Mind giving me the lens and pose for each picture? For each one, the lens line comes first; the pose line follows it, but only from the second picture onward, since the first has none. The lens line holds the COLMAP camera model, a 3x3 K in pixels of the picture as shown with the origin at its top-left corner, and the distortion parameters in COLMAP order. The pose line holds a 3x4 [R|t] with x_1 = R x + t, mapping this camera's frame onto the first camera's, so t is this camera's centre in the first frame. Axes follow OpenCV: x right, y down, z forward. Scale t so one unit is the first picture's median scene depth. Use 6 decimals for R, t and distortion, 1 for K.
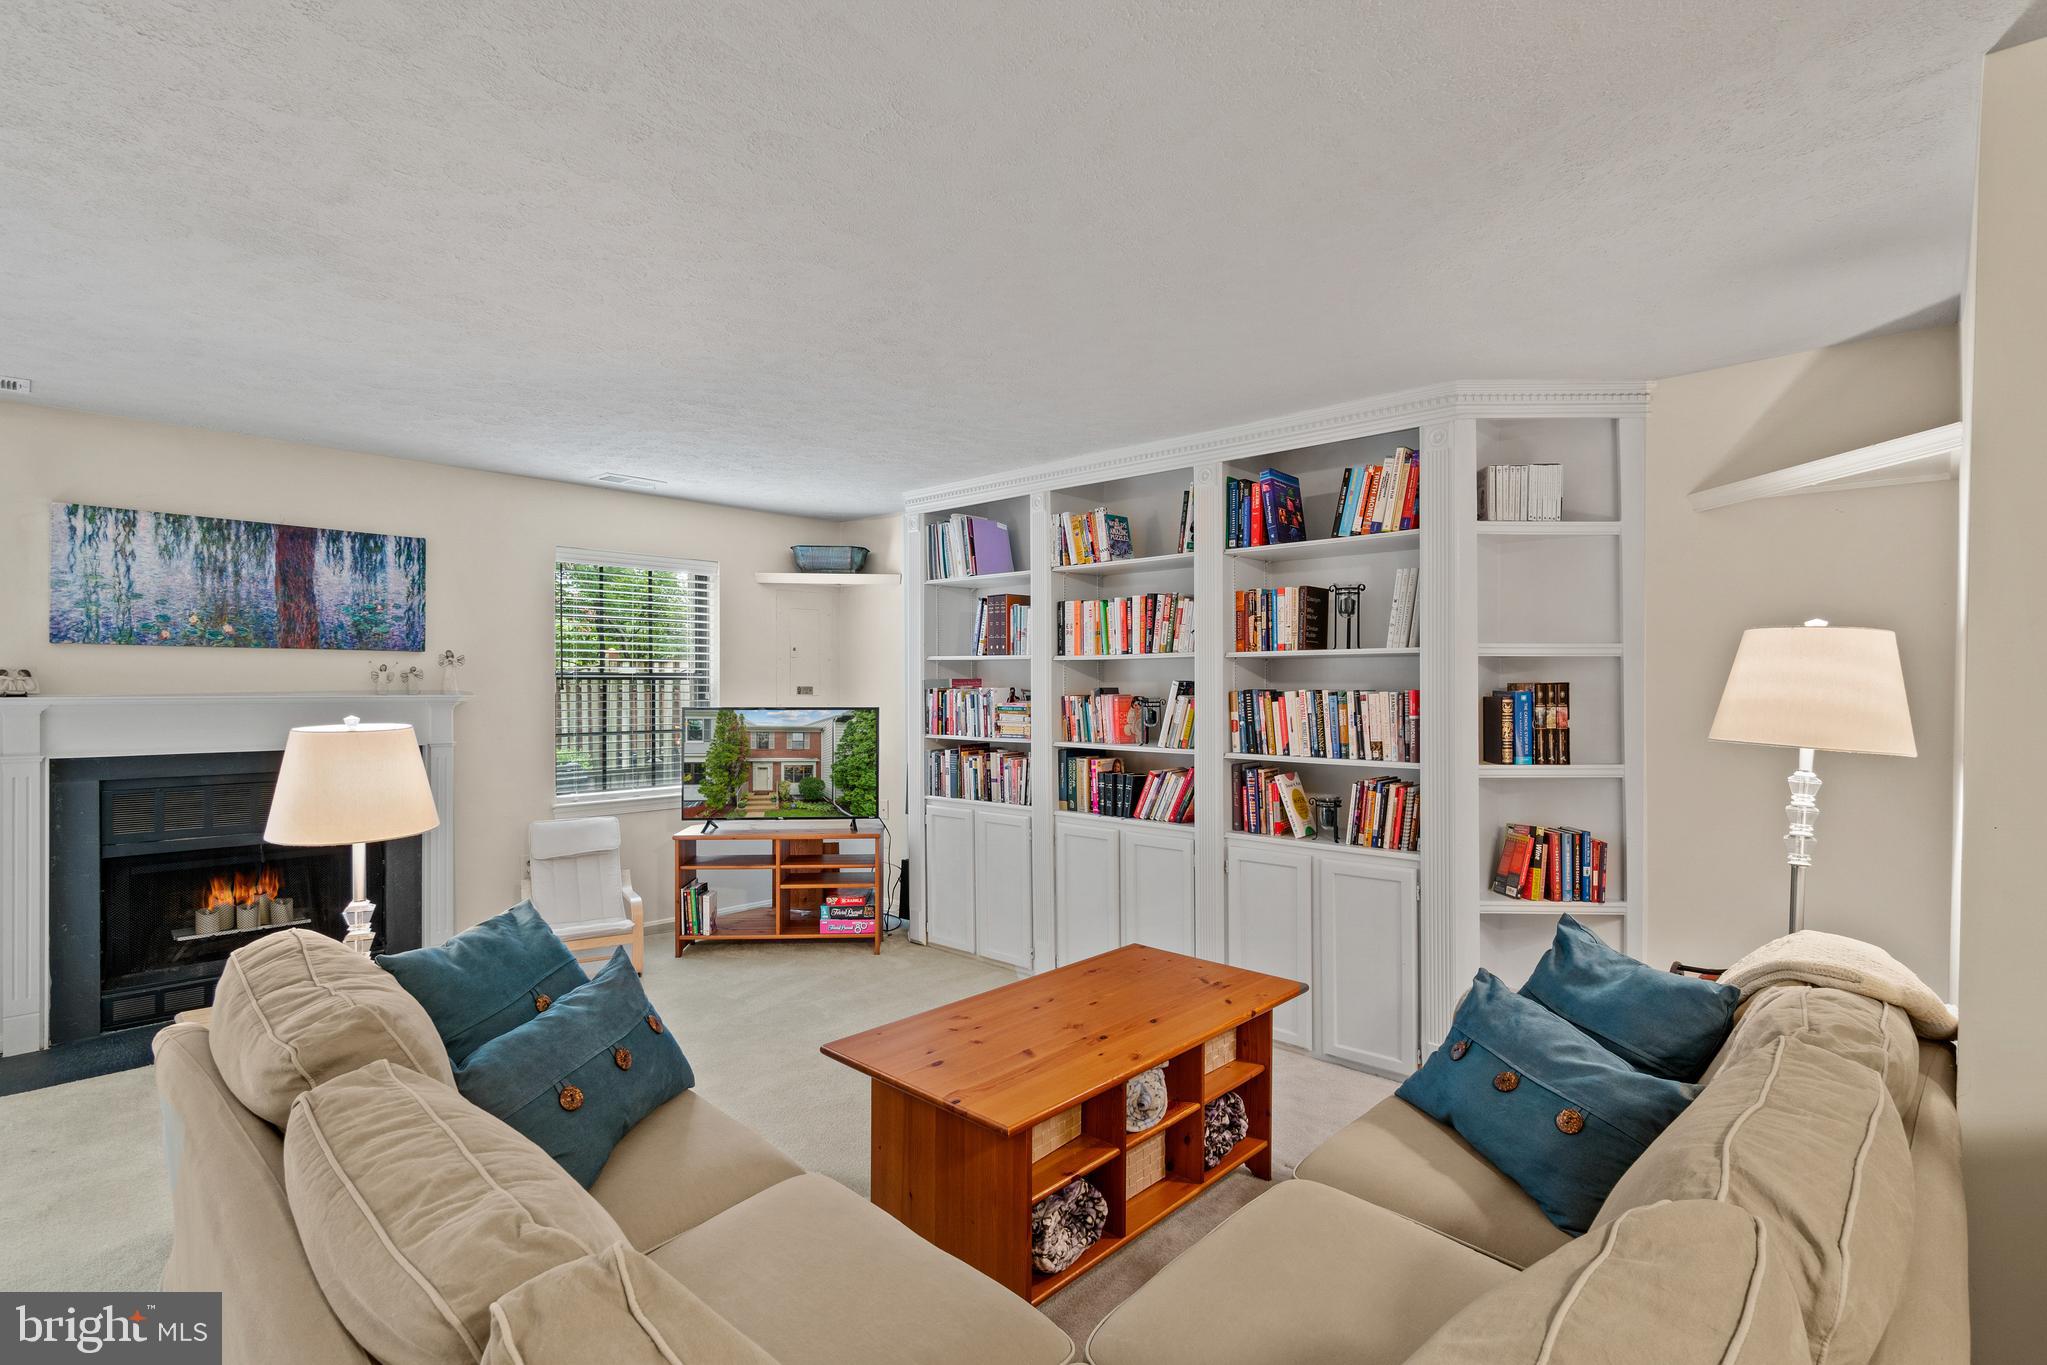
lens RADIAL K [[974.0, 0, 1019.9], [0, 974.0, 688.9], [0, 0, 1]] dist [-0.003215, 0.000558]
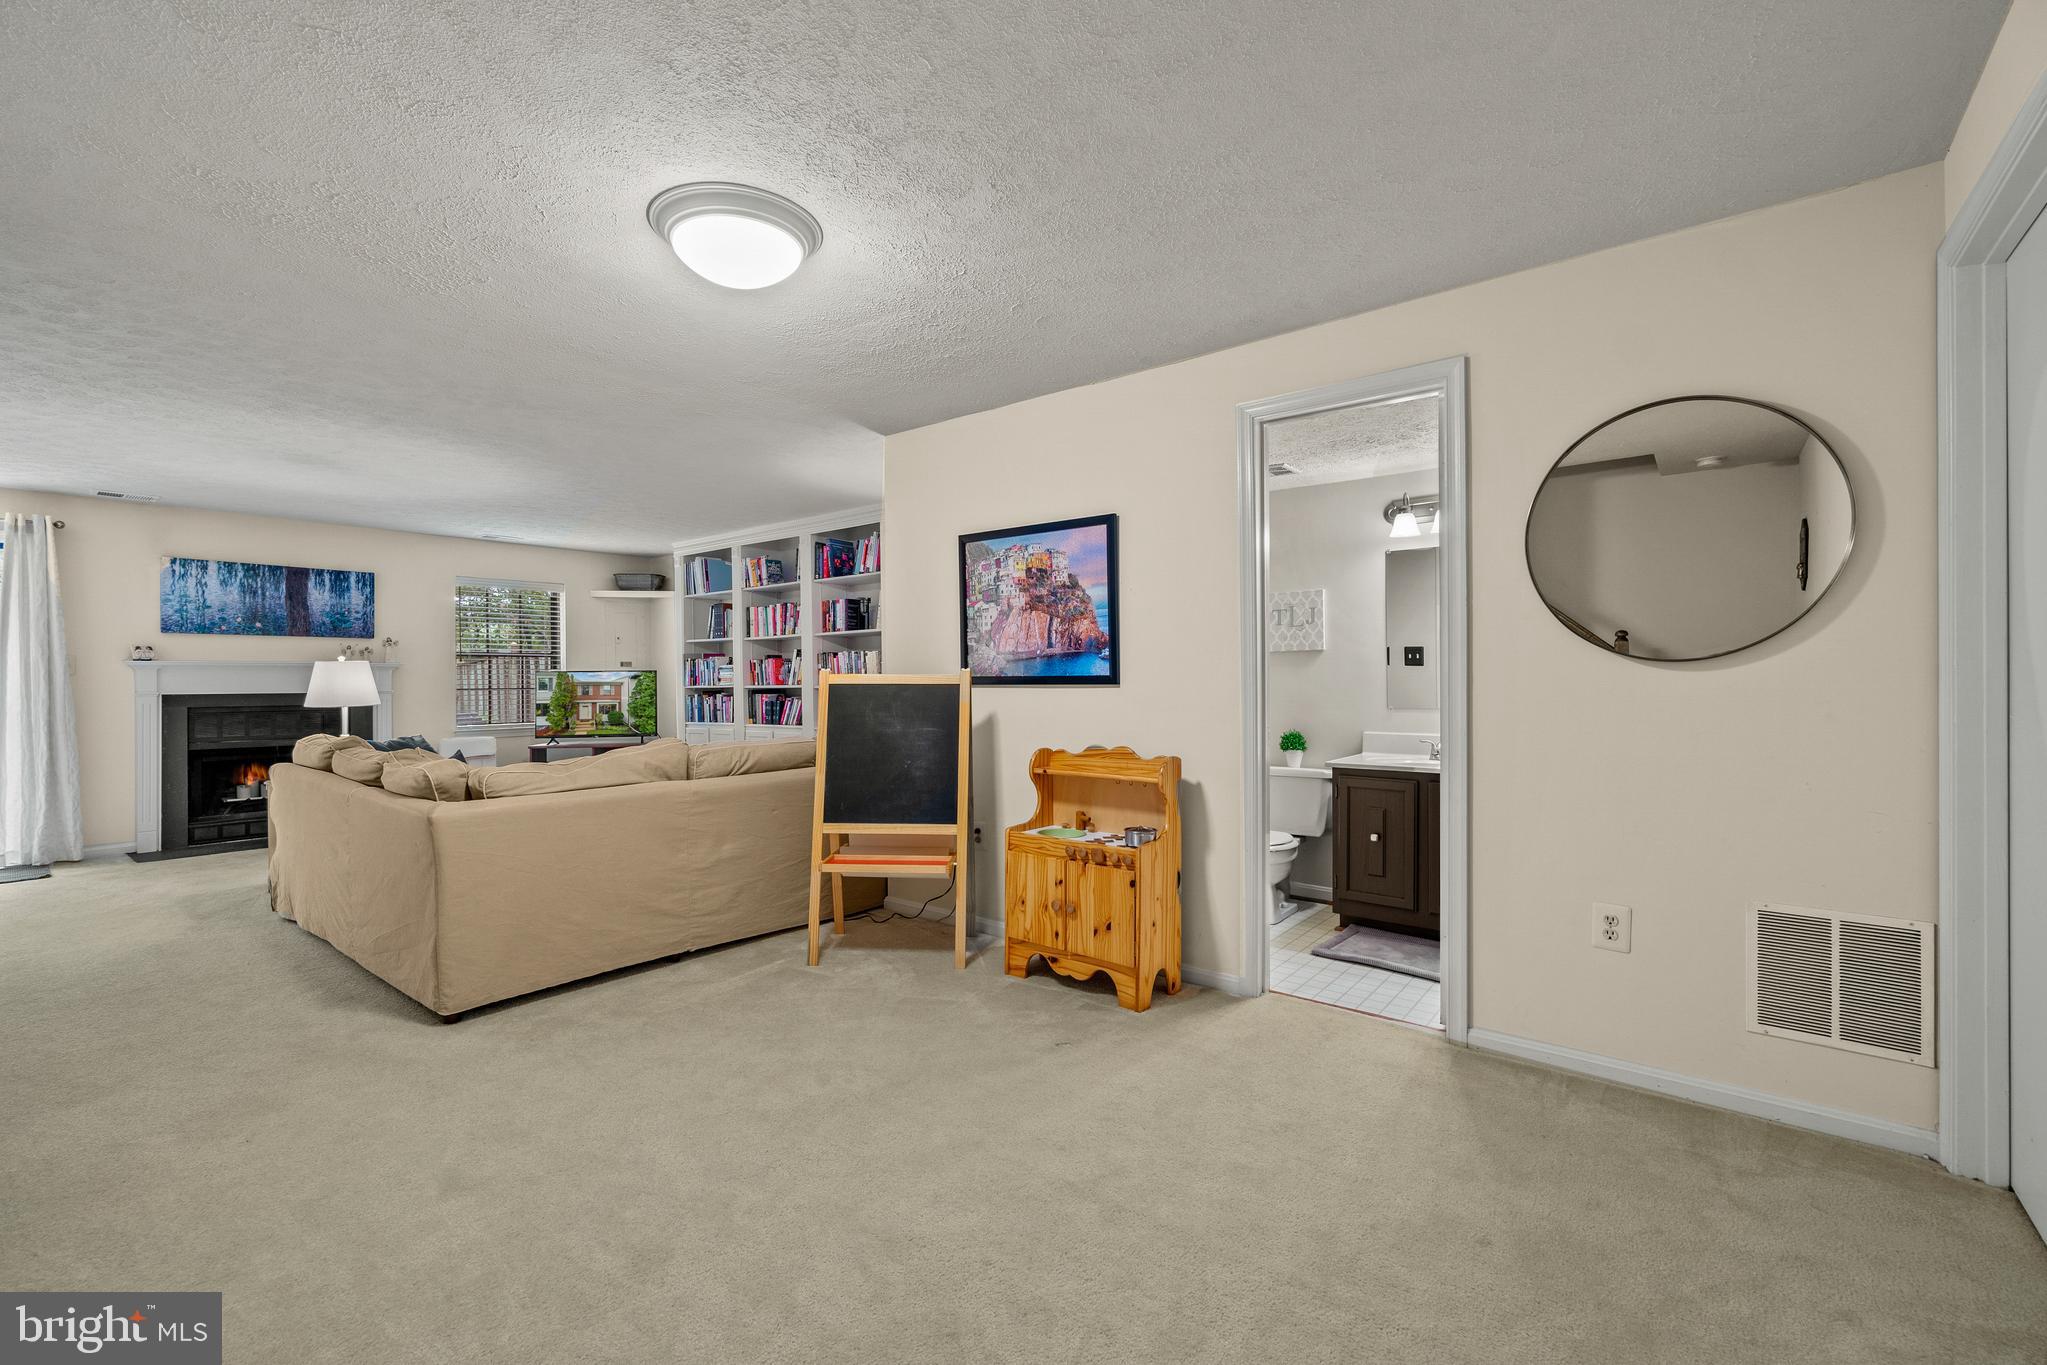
lens RADIAL K [[875.8, 0, 1017.9], [0, 875.8, 679.0], [0, 0, 1]] dist [-0.001965, -0.000384]
pose [[0.996359, -0.012581, 0.084324, 0.417260], [0.013300, 0.999880, -0.007977, 0.064839], [-0.084213, 0.009070, 0.996406, -0.678624]]
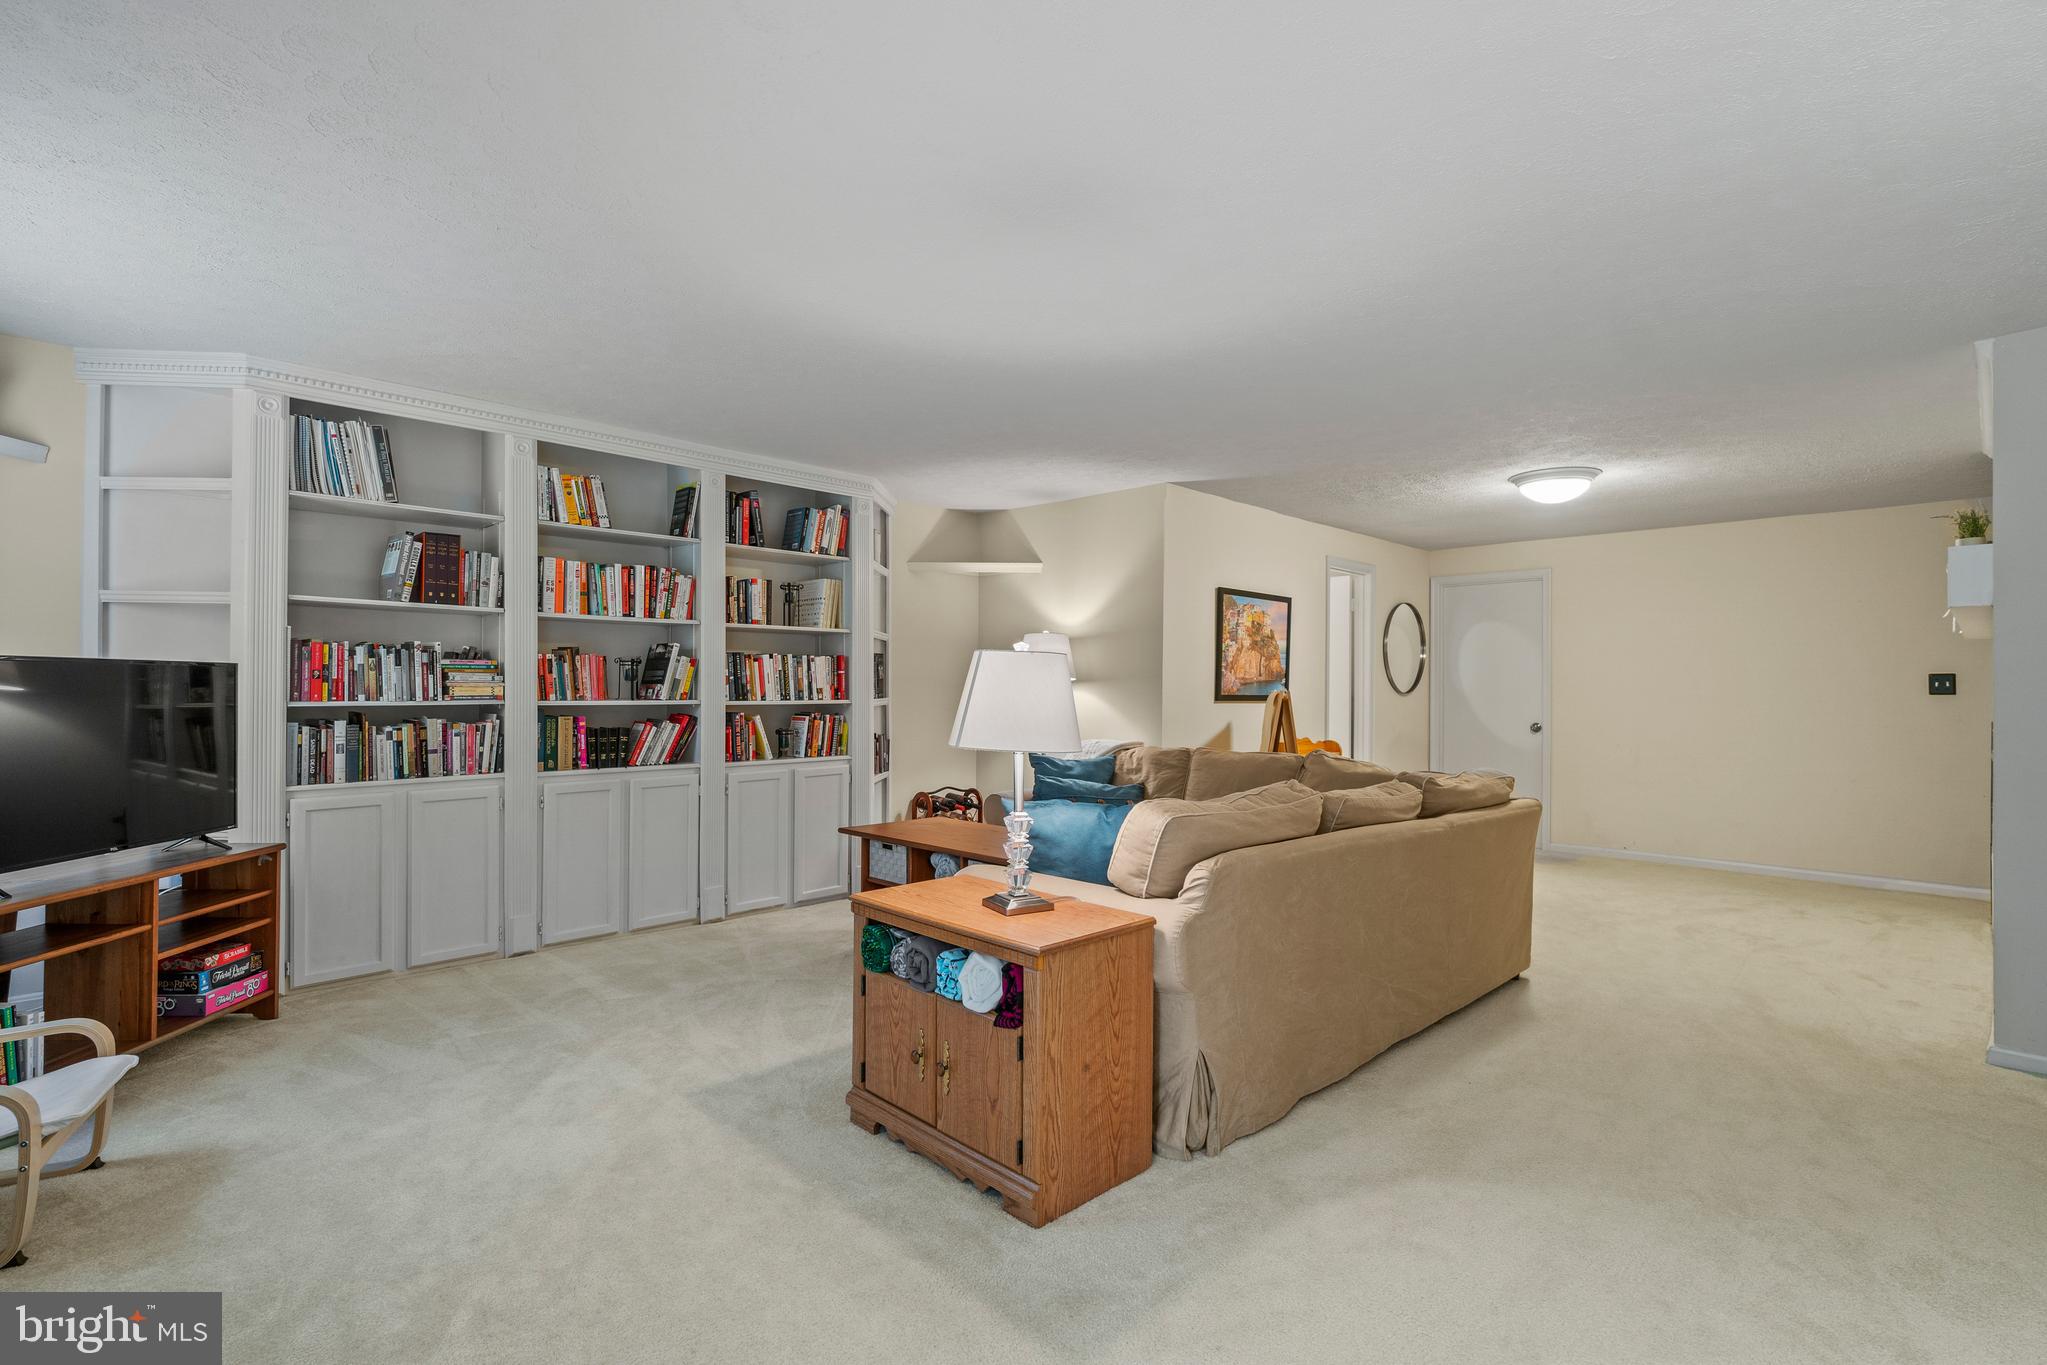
lens RADIAL K [[974.0, 0, 1029.4], [0, 974.0, 667.4], [0, 0, 1]] dist [-0.003215, 0.000558]
pose [[0.020445, 0.018238, 0.999625, -0.953281], [0.000642, 0.999833, -0.018255, 0.040475], [-0.999791, 0.001015, 0.020430, 0.512574]]
